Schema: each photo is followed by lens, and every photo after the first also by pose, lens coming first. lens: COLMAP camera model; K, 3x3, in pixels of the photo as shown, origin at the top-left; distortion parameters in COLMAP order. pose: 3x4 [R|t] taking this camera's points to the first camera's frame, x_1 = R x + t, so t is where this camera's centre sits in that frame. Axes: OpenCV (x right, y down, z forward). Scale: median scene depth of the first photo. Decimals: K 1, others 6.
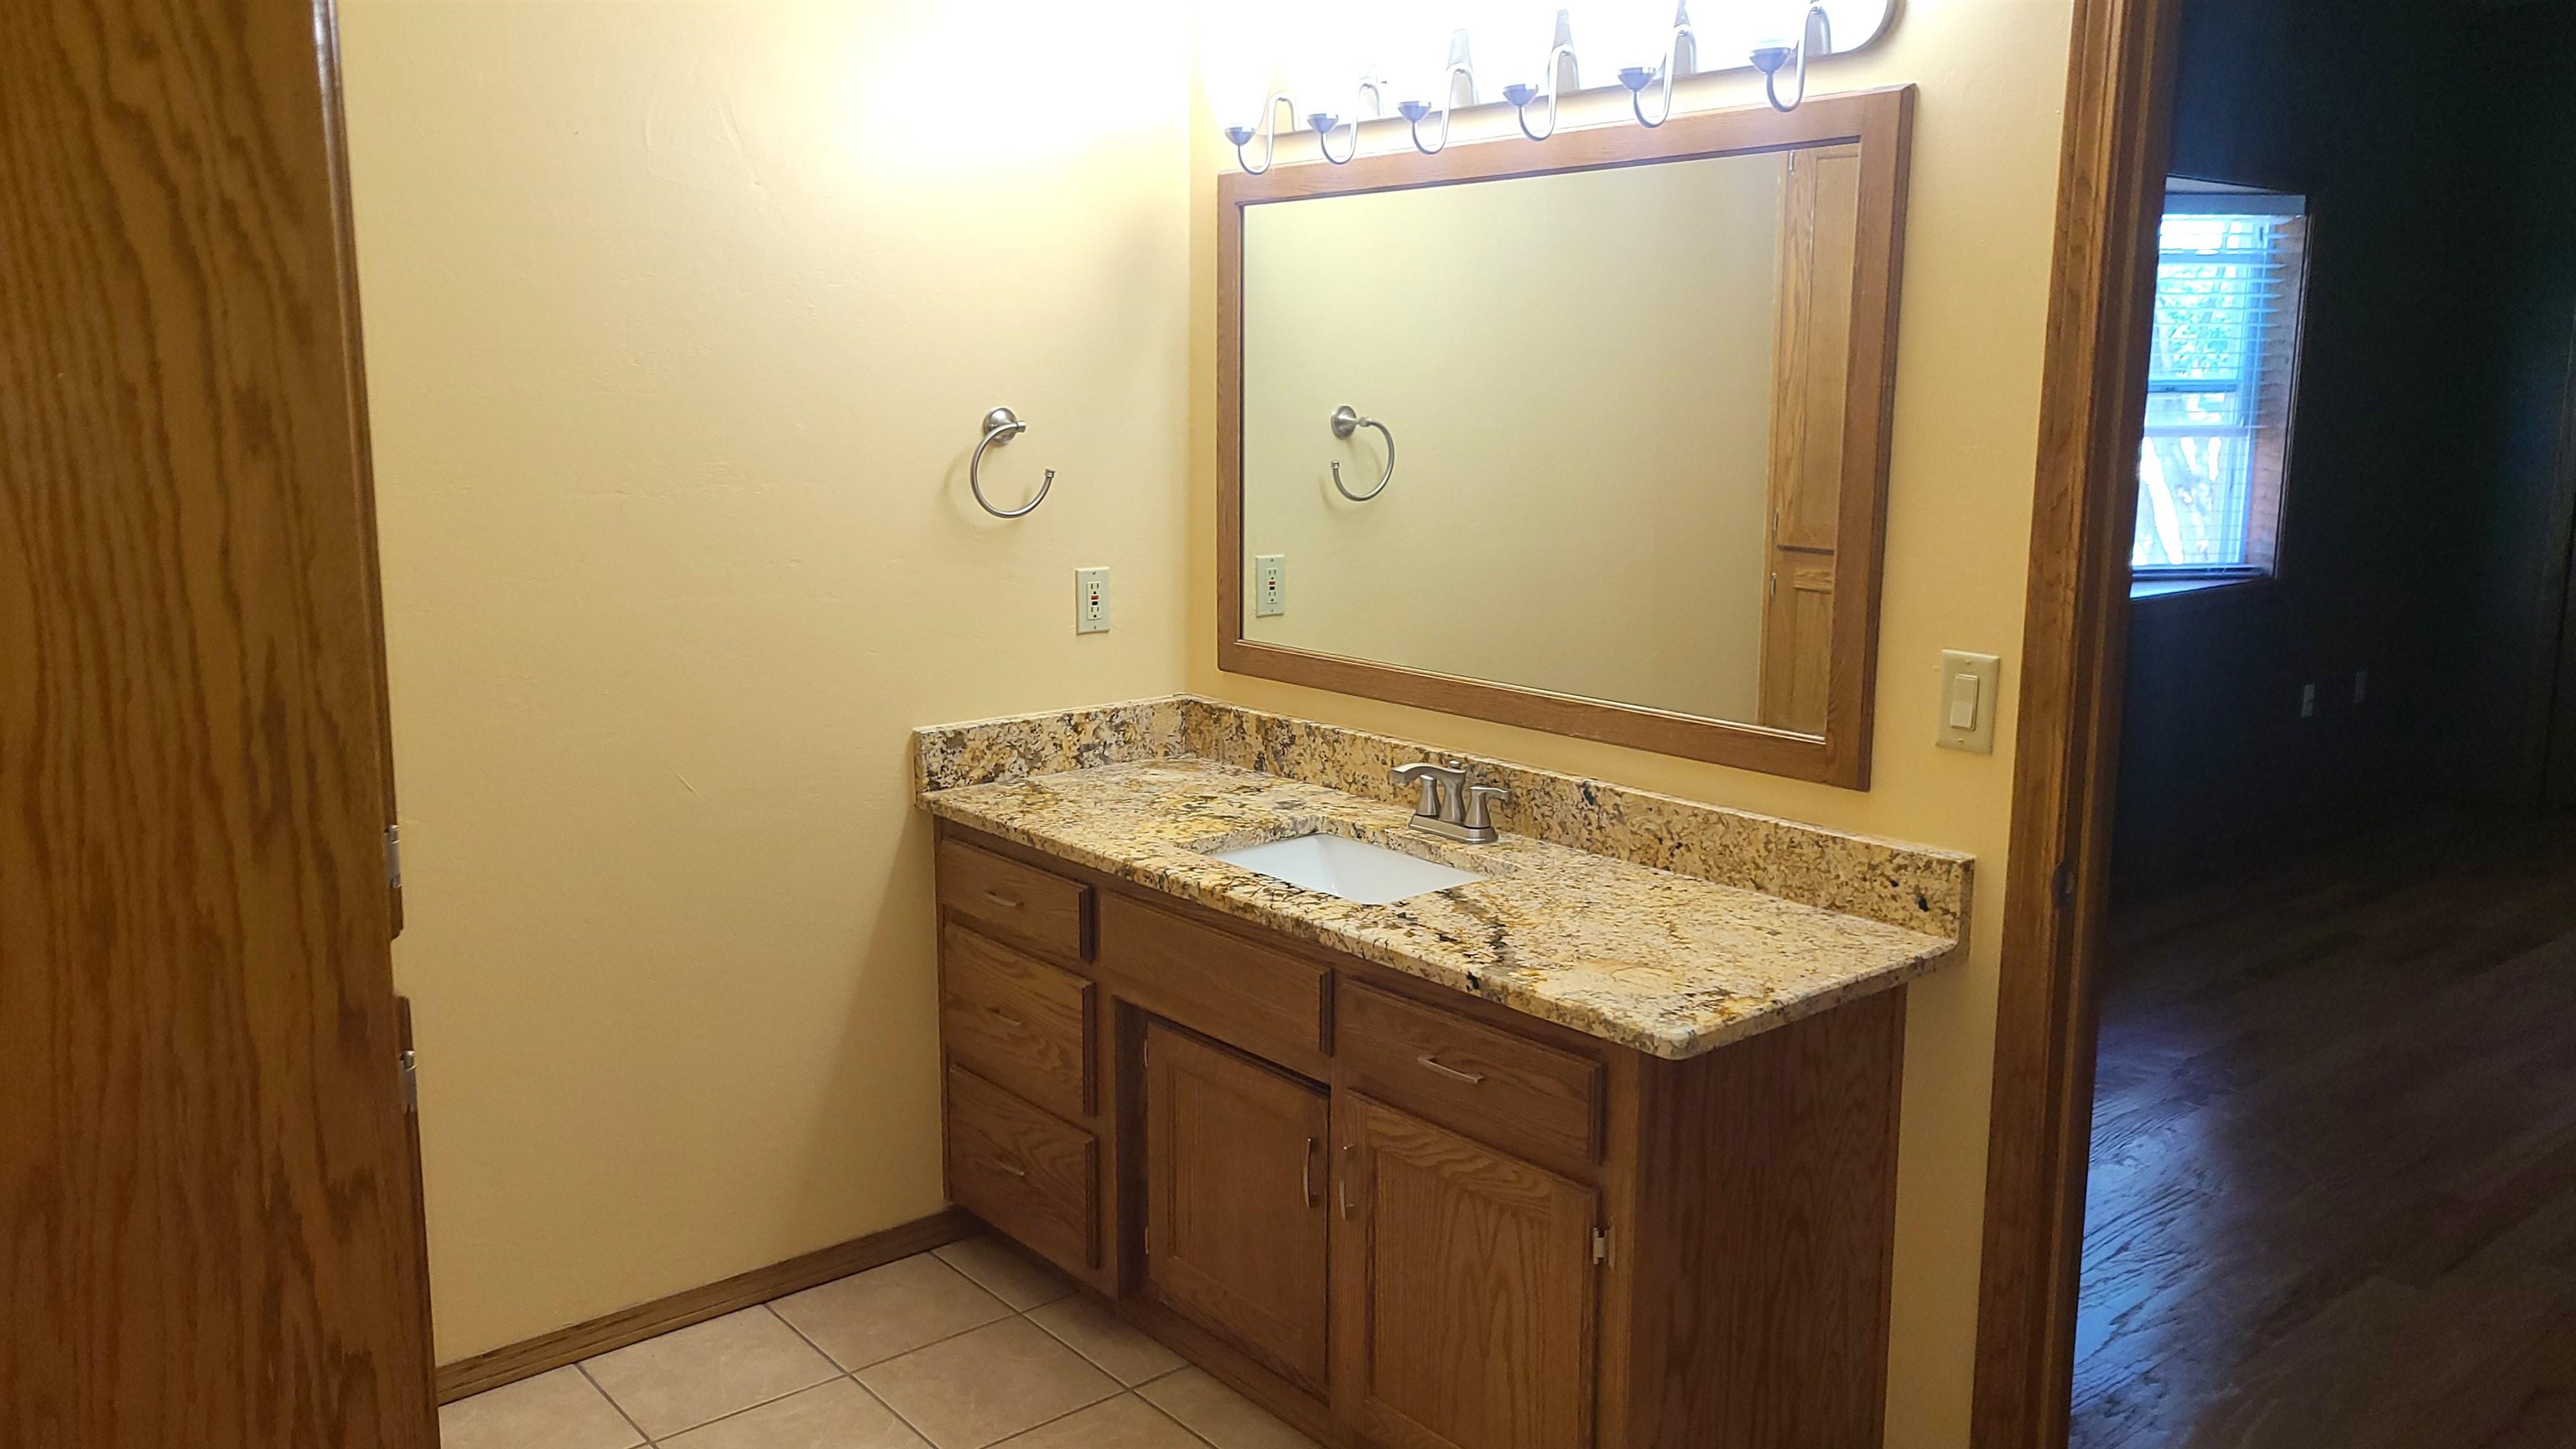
lens RADIAL K [[1937.4, 0, 1271.4], [0, 1937.4, 728.3], [0, 0, 1]] dist [0.035625, -0.023076]
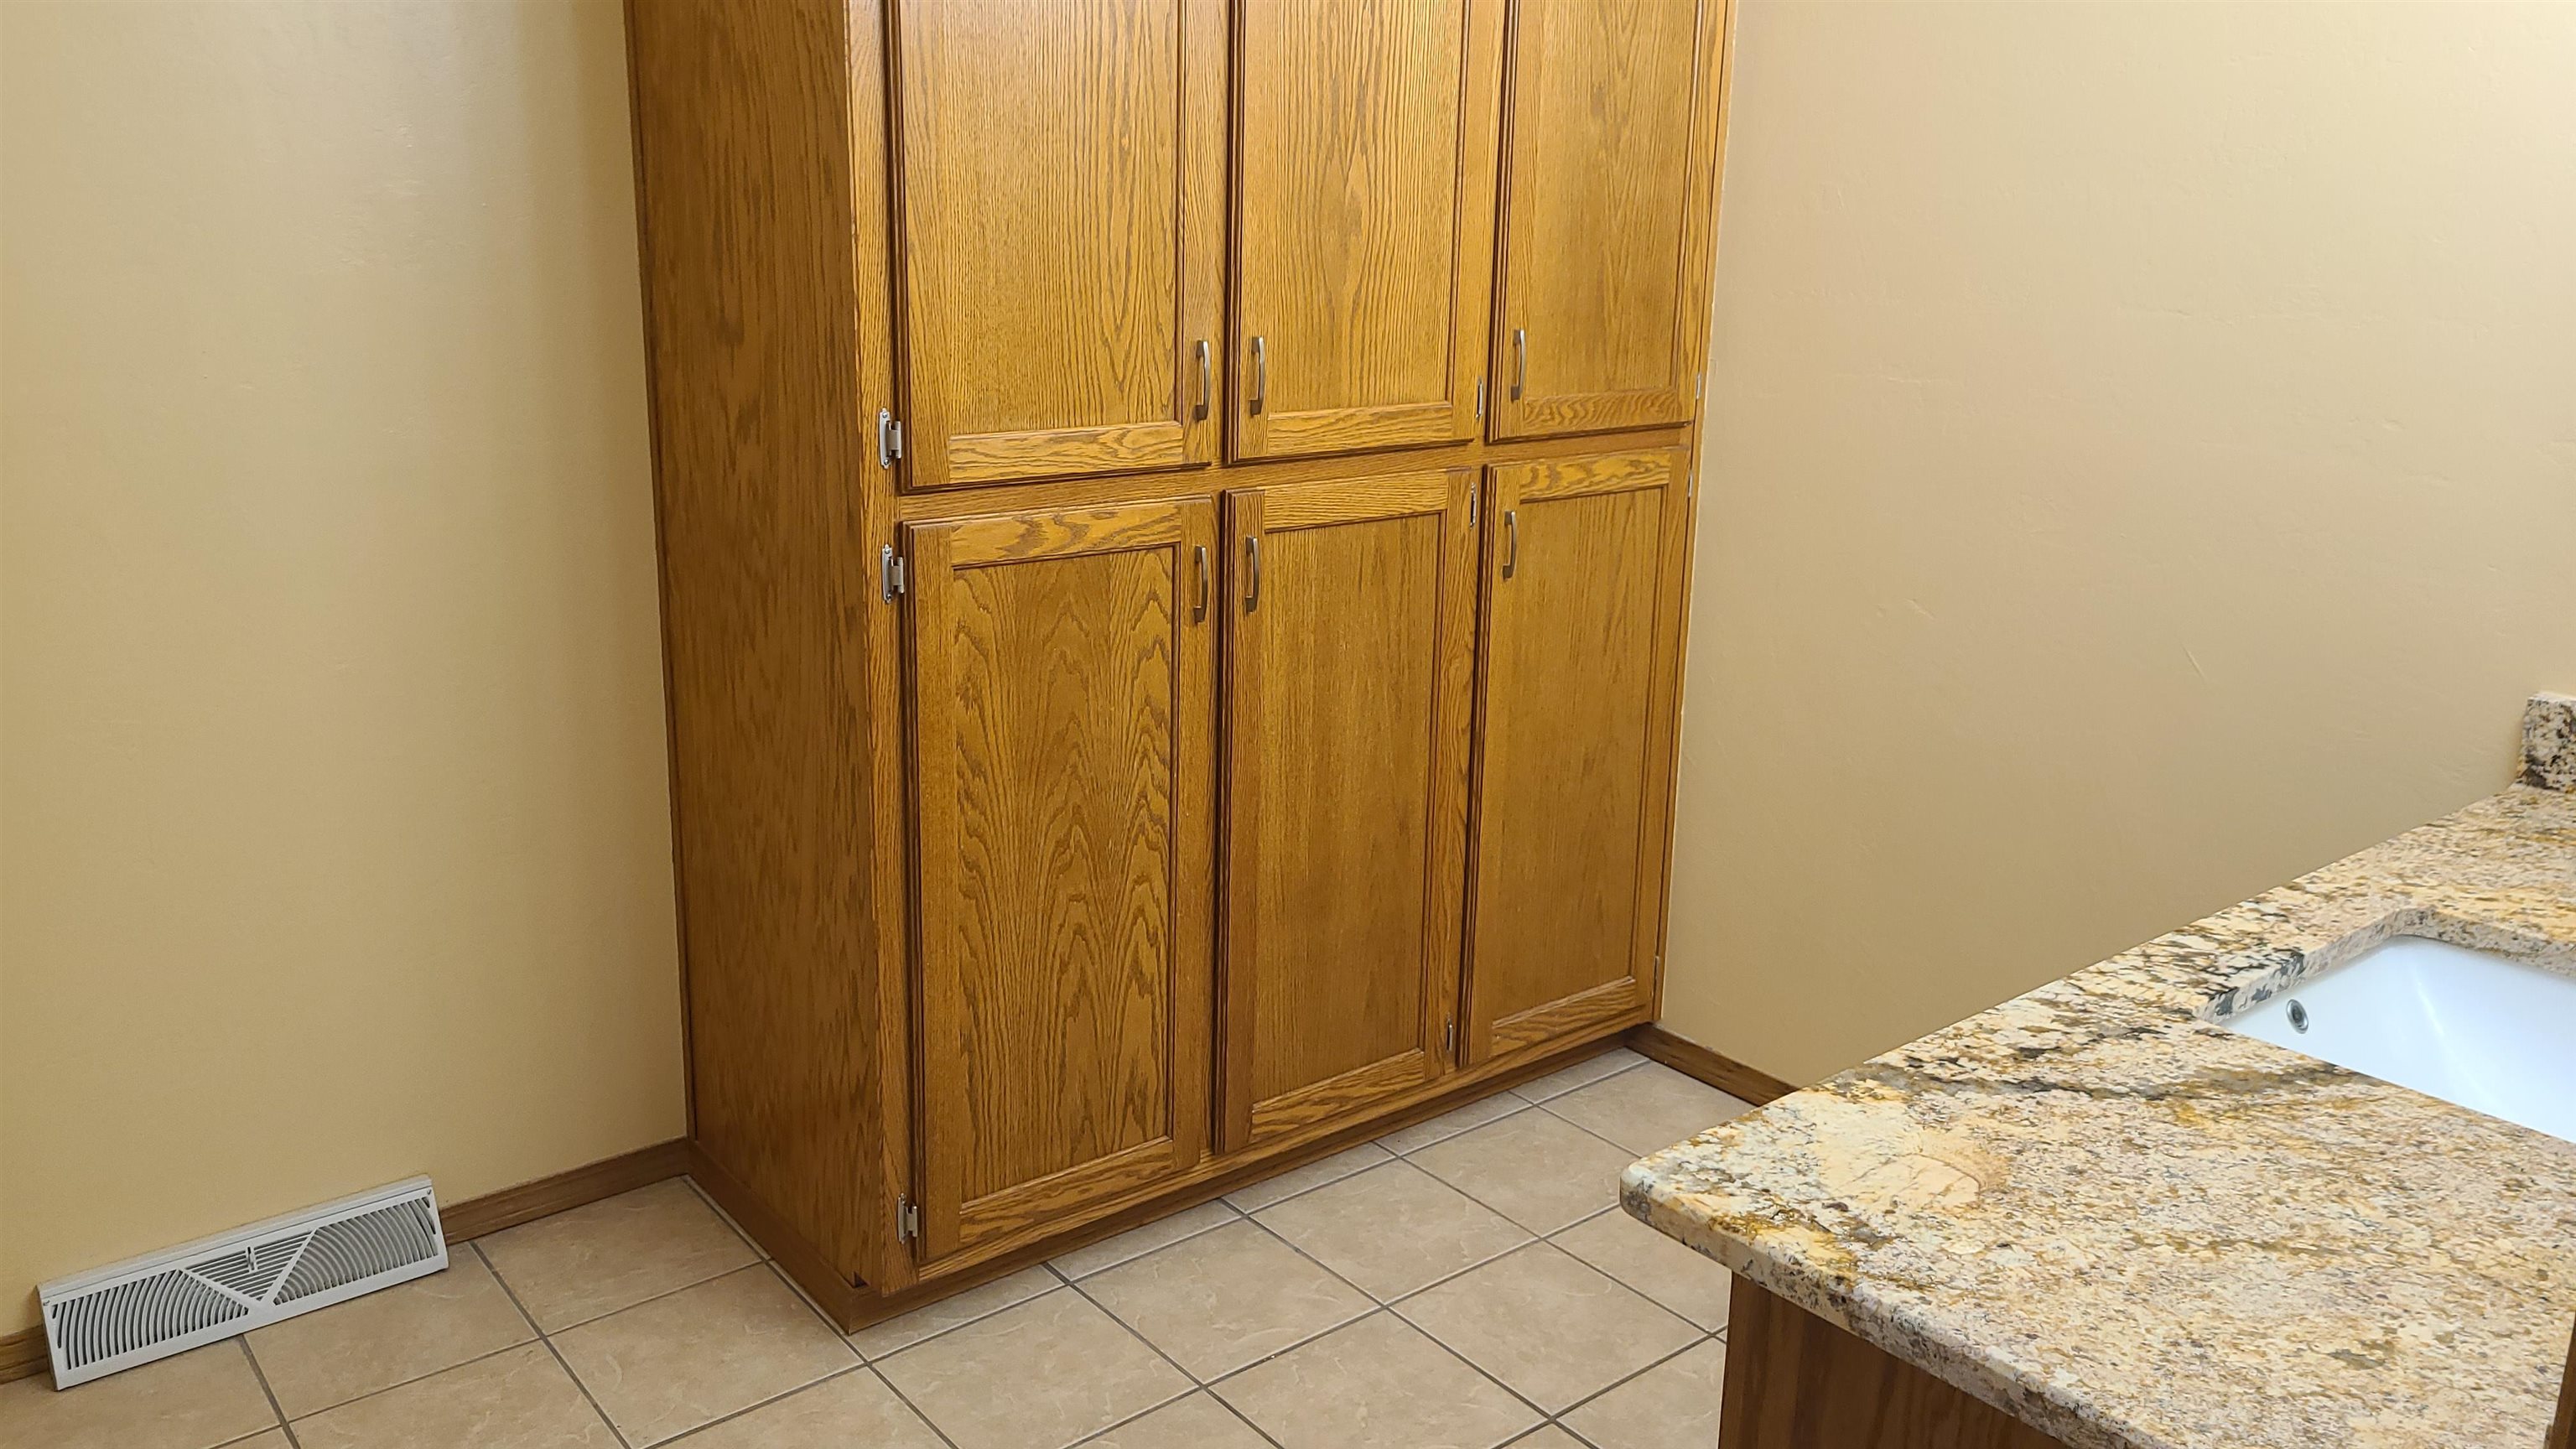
lens RADIAL K [[1937.4, 0, 1268.1], [0, 1937.4, 721.8], [0, 0, 1]] dist [0.035625, -0.023076]
pose [[-0.019712, 0.255110, -0.966711, 0.672047], [-0.195089, 0.947332, 0.253974, -0.104822], [0.980587, 0.193601, 0.031096, 0.703152]]
